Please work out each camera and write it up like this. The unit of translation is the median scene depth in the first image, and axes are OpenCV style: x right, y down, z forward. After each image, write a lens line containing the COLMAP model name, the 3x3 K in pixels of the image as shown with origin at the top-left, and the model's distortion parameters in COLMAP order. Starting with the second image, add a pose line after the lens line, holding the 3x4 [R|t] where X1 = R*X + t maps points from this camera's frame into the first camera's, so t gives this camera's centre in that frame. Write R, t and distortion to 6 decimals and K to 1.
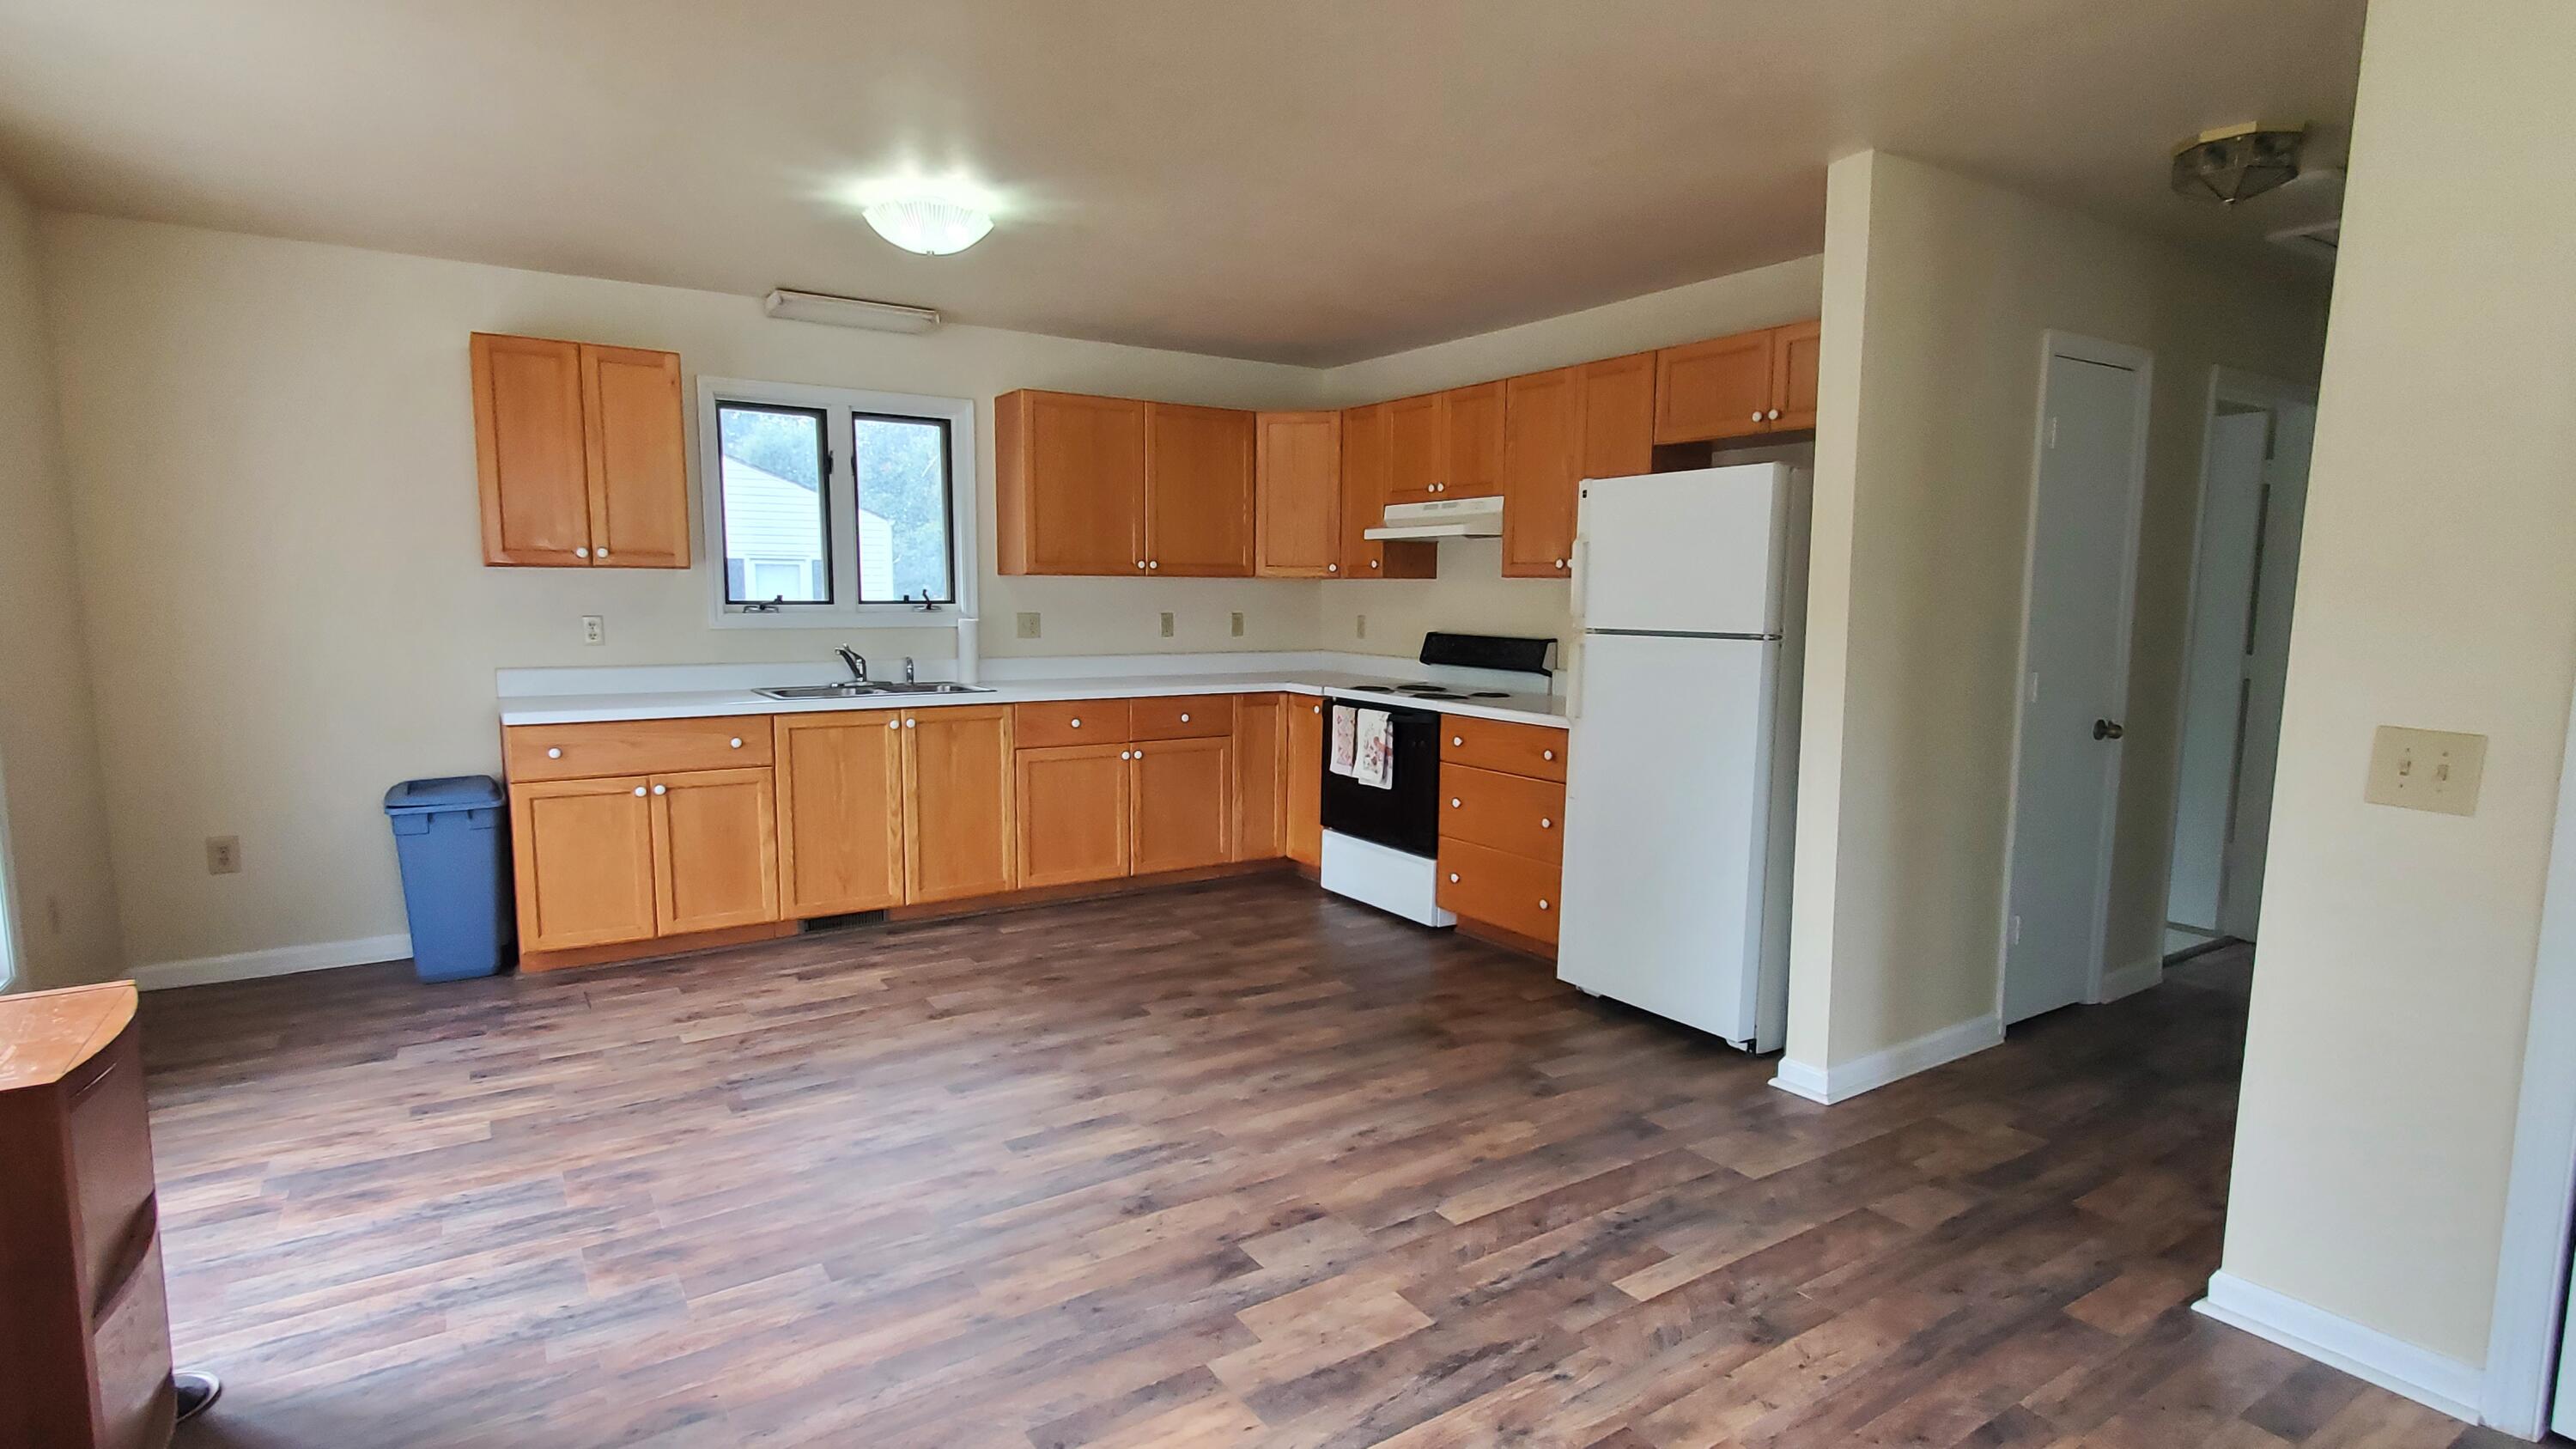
lens RADIAL K [[1262.2, 0, 1278.5], [0, 1262.2, 744.1], [0, 0, 1]] dist [0.001111, 0.000142]
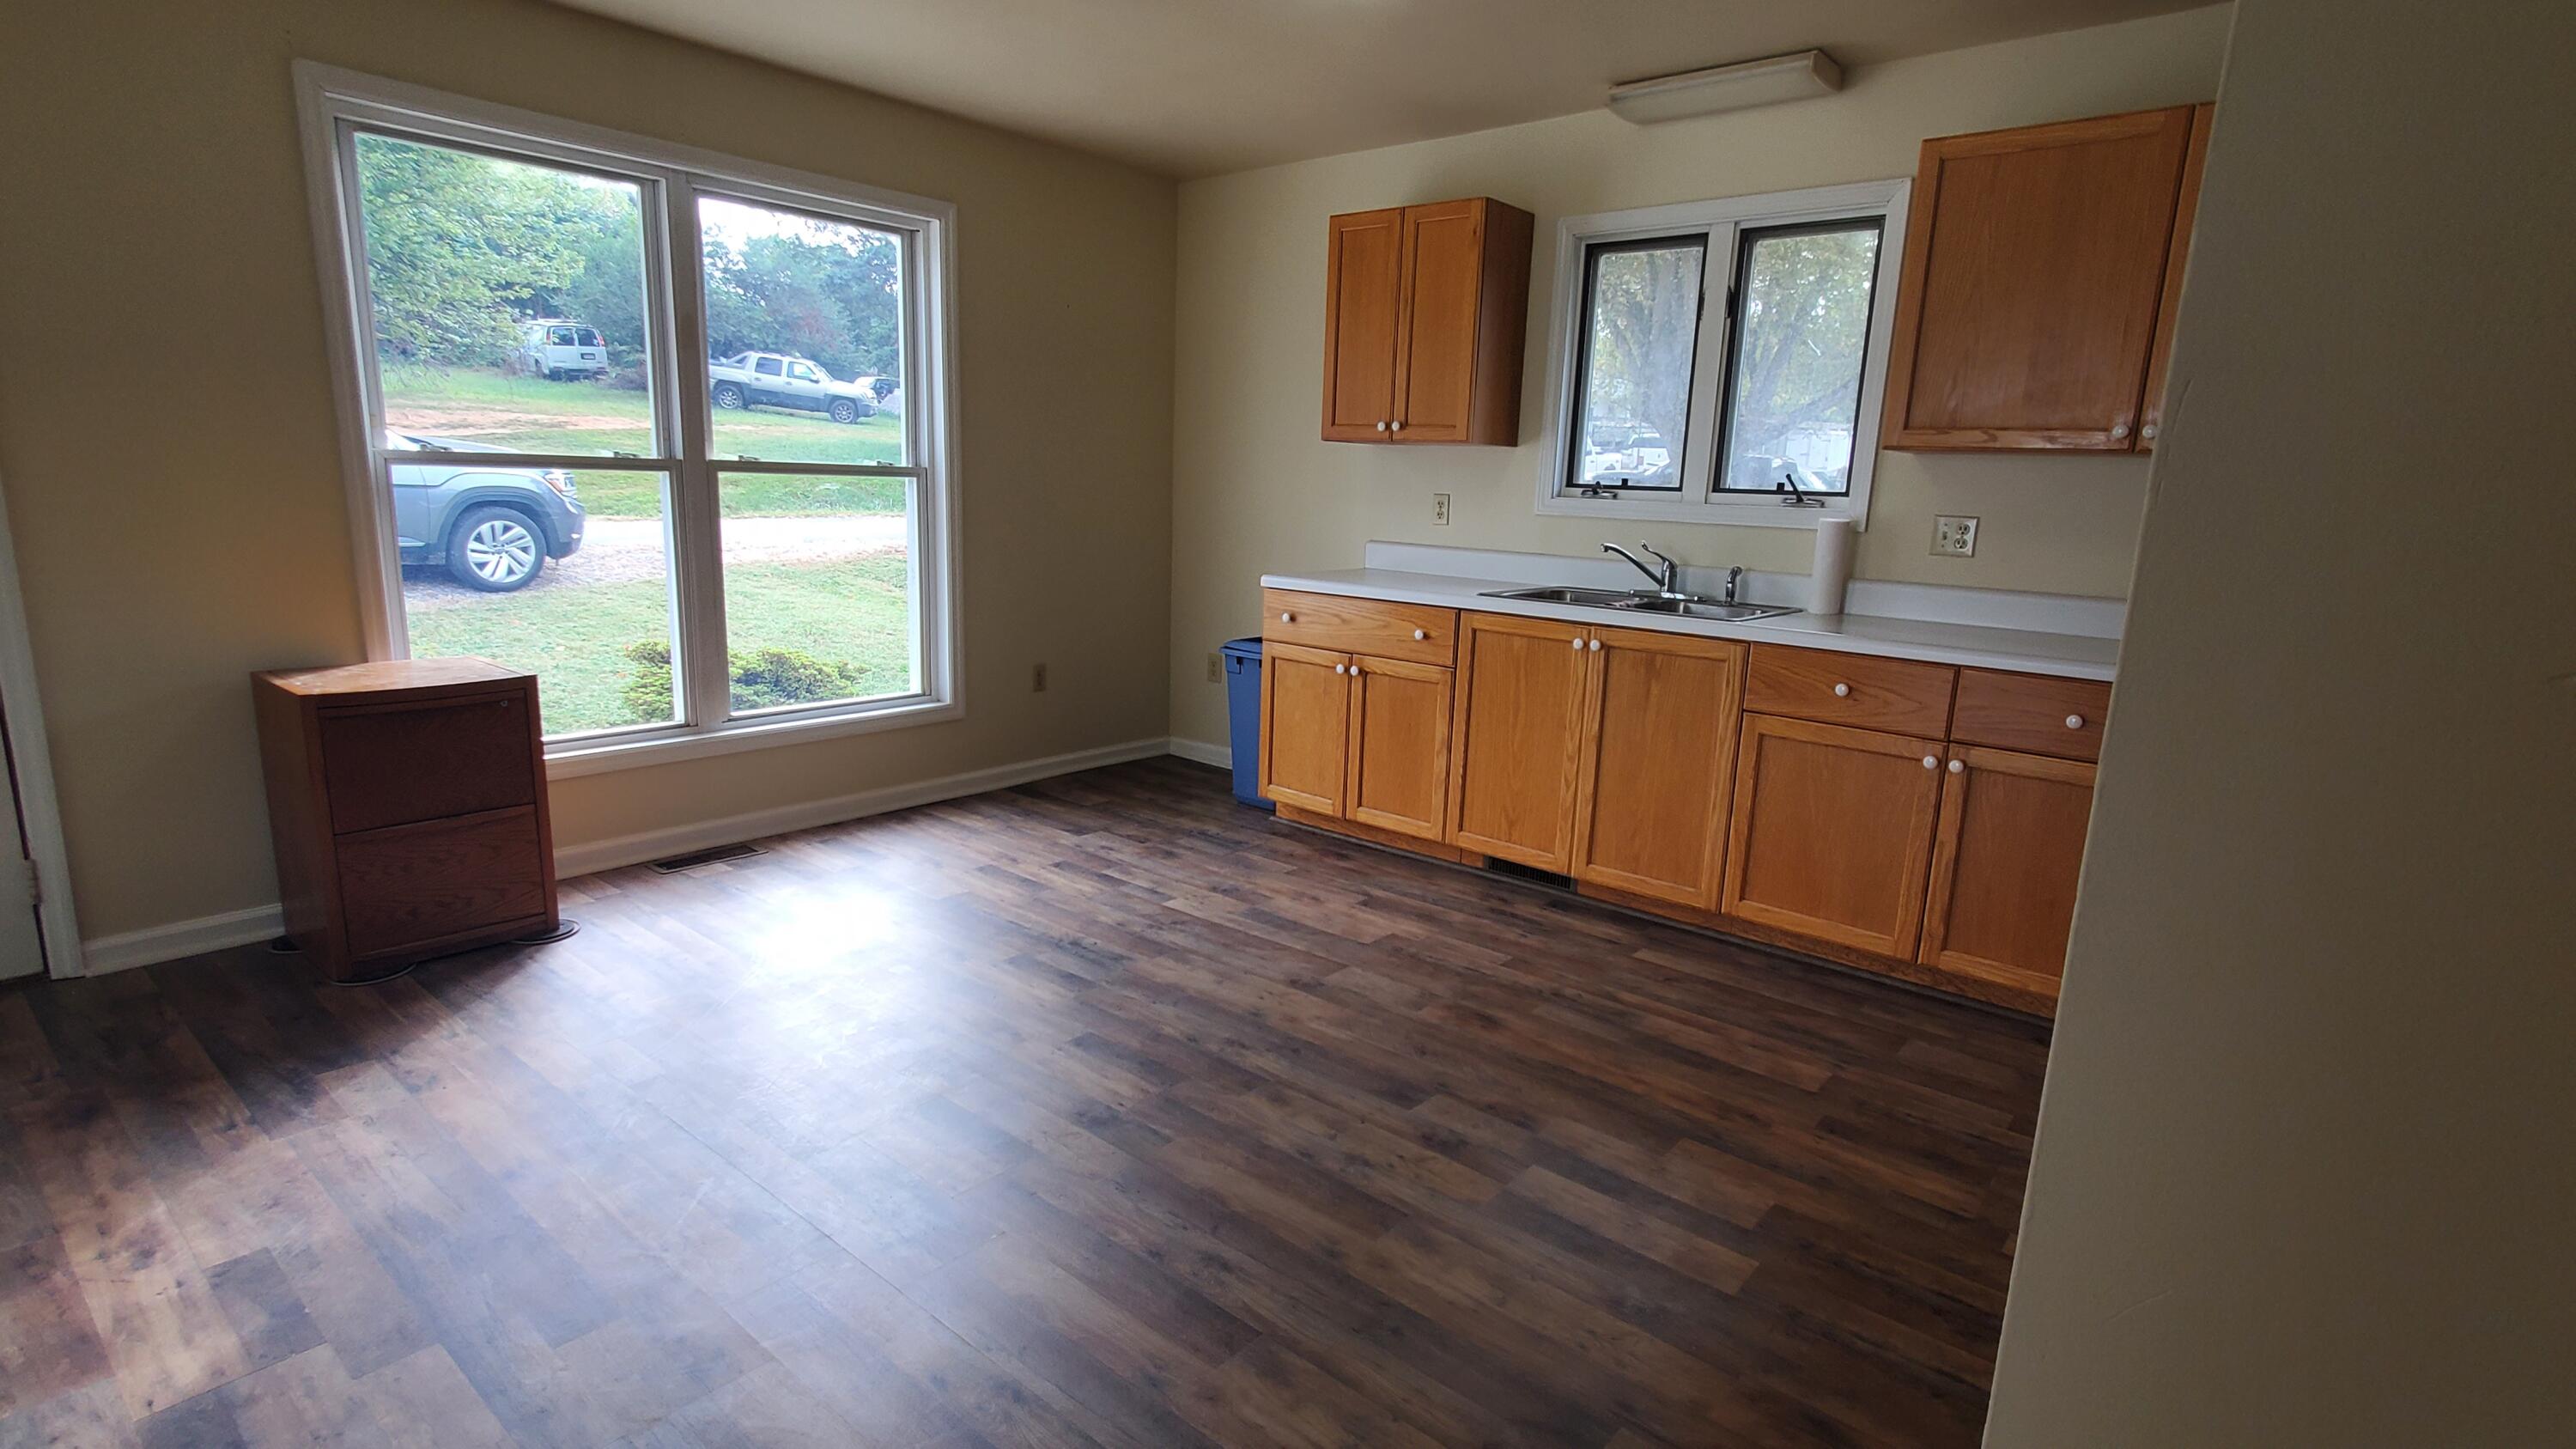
lens RADIAL K [[1262.2, 0, 1278.5], [0, 1262.2, 744.1], [0, 0, 1]] dist [0.001111, 0.000142]
pose [[0.271721, 0.204133, -0.940477, 0.430366], [-0.144124, 0.974856, 0.169955, -0.067963], [0.951523, 0.089365, 0.294309, 0.680743]]
